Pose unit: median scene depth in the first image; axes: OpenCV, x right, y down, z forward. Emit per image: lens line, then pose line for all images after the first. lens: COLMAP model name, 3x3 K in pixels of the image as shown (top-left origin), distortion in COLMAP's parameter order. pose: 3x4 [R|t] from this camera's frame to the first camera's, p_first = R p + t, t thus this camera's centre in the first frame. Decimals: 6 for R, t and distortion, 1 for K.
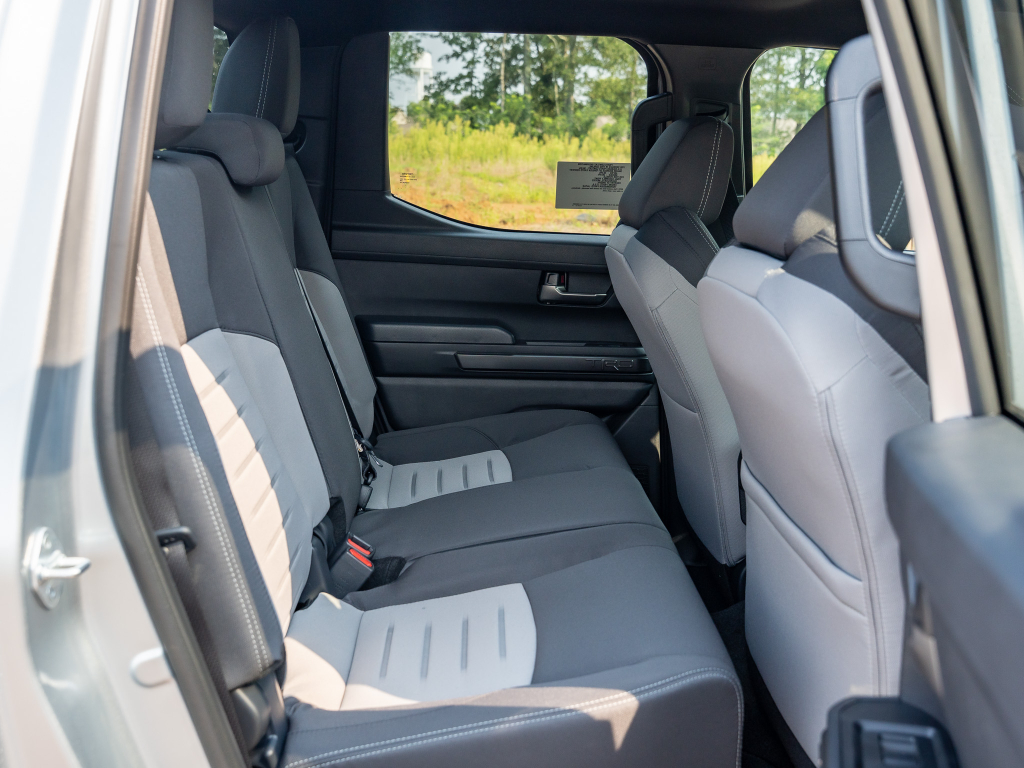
lens RADIAL K [[1191.8, 0, 514.8], [0, 1191.8, 381.1], [0, 0, 1]] dist [-0.006215, 0.000000]
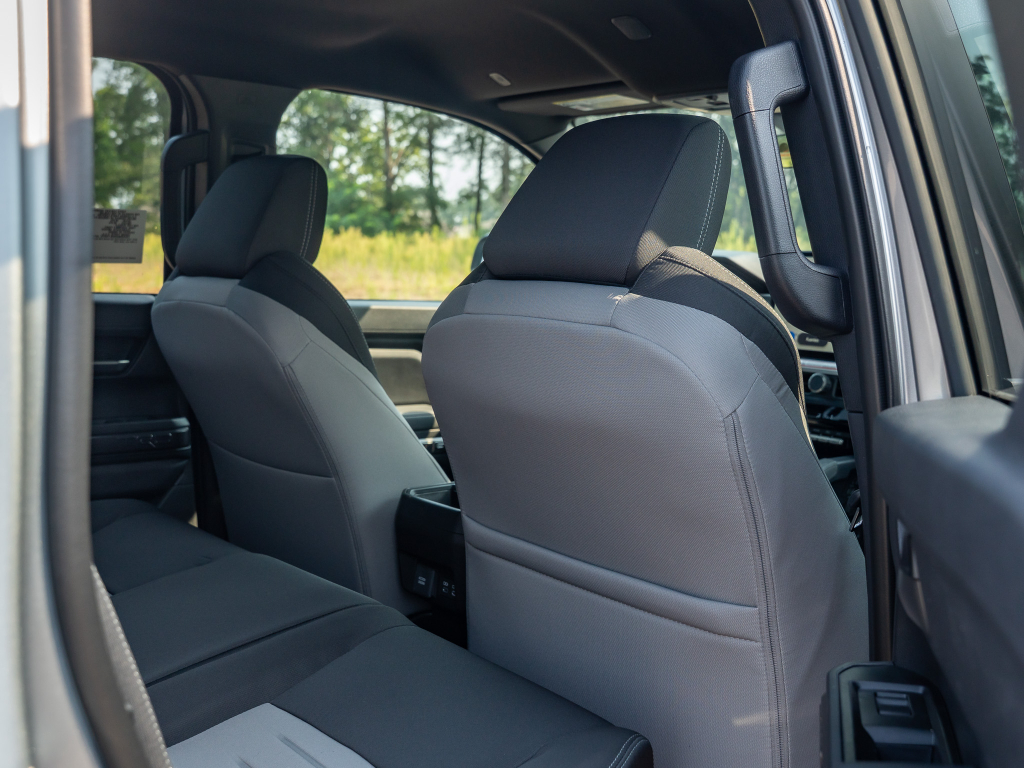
lens RADIAL K [[1191.8, 0, 505.6], [0, 1191.8, 383.4], [0, 0, 1]] dist [-0.006215, 0.000000]
pose [[0.810508, -0.070545, 0.581464, -0.262594], [0.106360, 0.993943, -0.027667, -0.005339], [-0.575990, 0.084269, 0.813102, 0.189452]]
